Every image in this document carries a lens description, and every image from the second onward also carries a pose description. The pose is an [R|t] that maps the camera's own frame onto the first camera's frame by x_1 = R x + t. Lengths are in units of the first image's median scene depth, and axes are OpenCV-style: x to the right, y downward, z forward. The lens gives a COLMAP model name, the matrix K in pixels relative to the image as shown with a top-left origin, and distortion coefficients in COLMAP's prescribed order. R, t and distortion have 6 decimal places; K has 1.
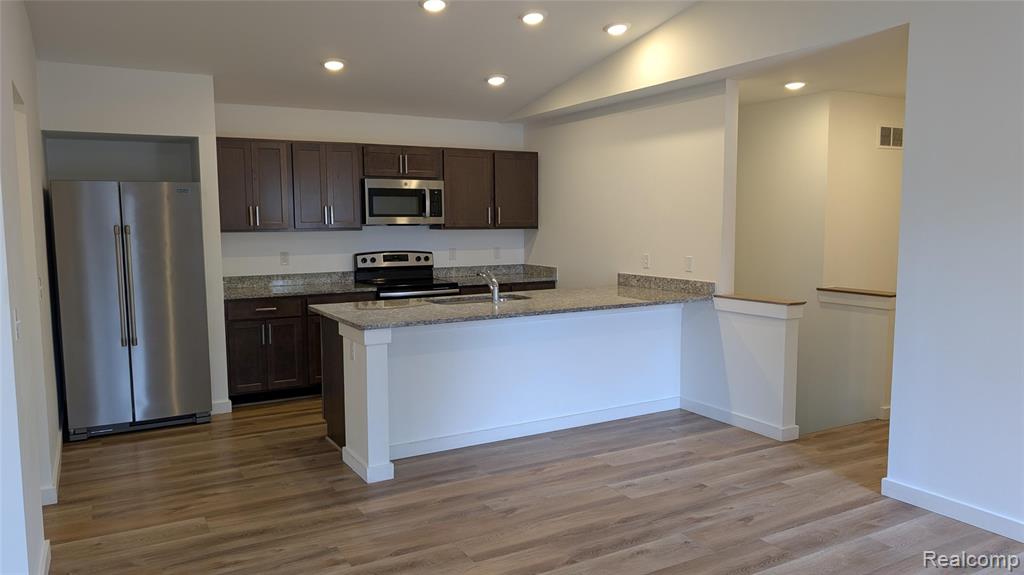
lens RADIAL K [[749.9, 0, 517.3], [0, 749.9, 289.4], [0, 0, 1]] dist [0.060252, -0.030634]
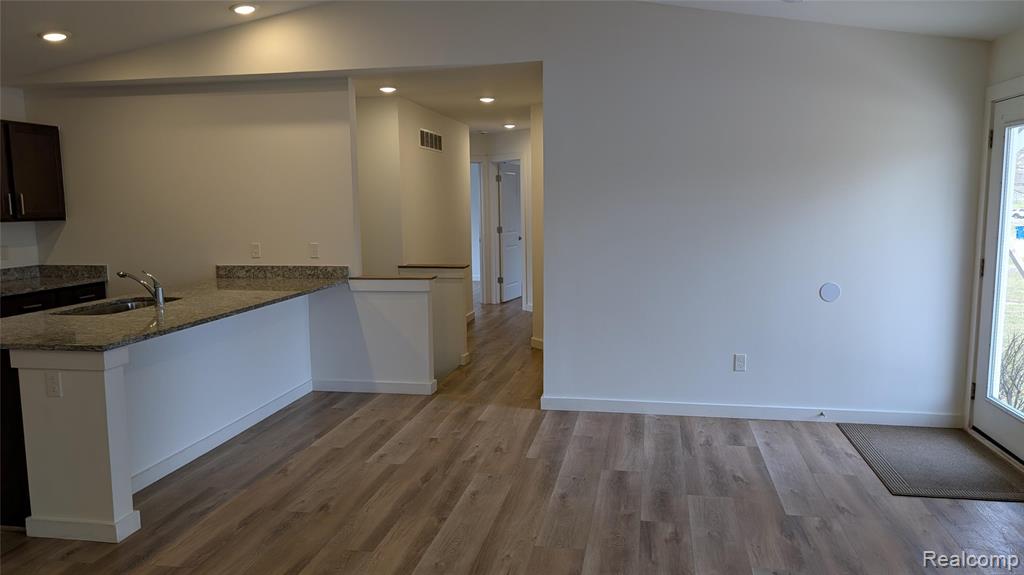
lens RADIAL K [[749.9, 0, 515.1], [0, 749.9, 291.5], [0, 0, 1]] dist [0.060252, -0.030634]
pose [[0.647427, -0.095284, 0.756148, -0.453277], [0.082329, 0.995092, 0.054902, -0.013892], [-0.757668, 0.026708, 0.652094, 0.135330]]
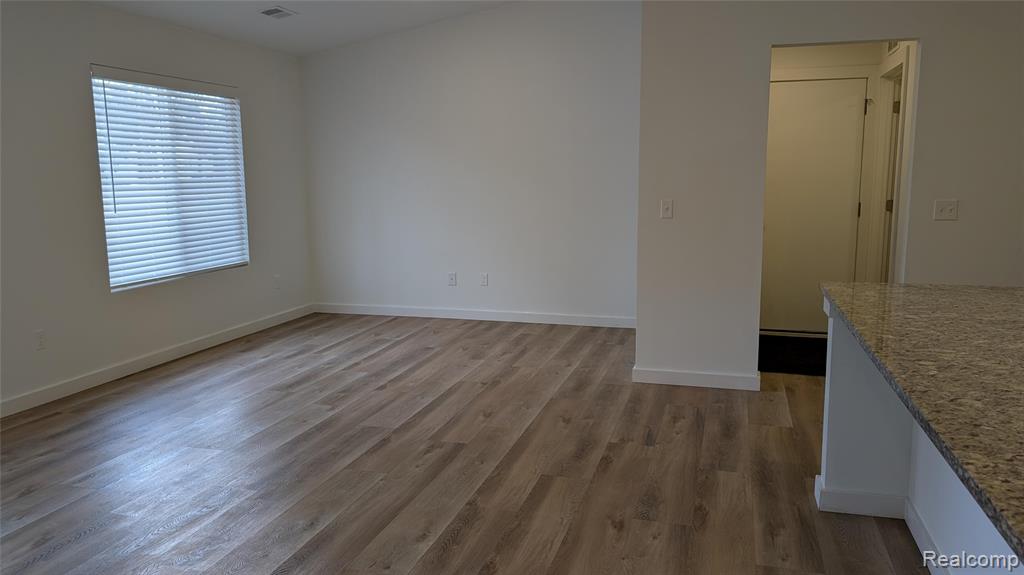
lens RADIAL K [[749.9, 0, 516.0], [0, 749.9, 287.6], [0, 0, 1]] dist [0.060252, -0.030634]
pose [[-0.720741, 0.115831, -0.683459, 0.447847], [-0.053705, 0.973647, 0.221646, -0.081924], [0.691121, 0.196454, -0.695527, 1.135644]]
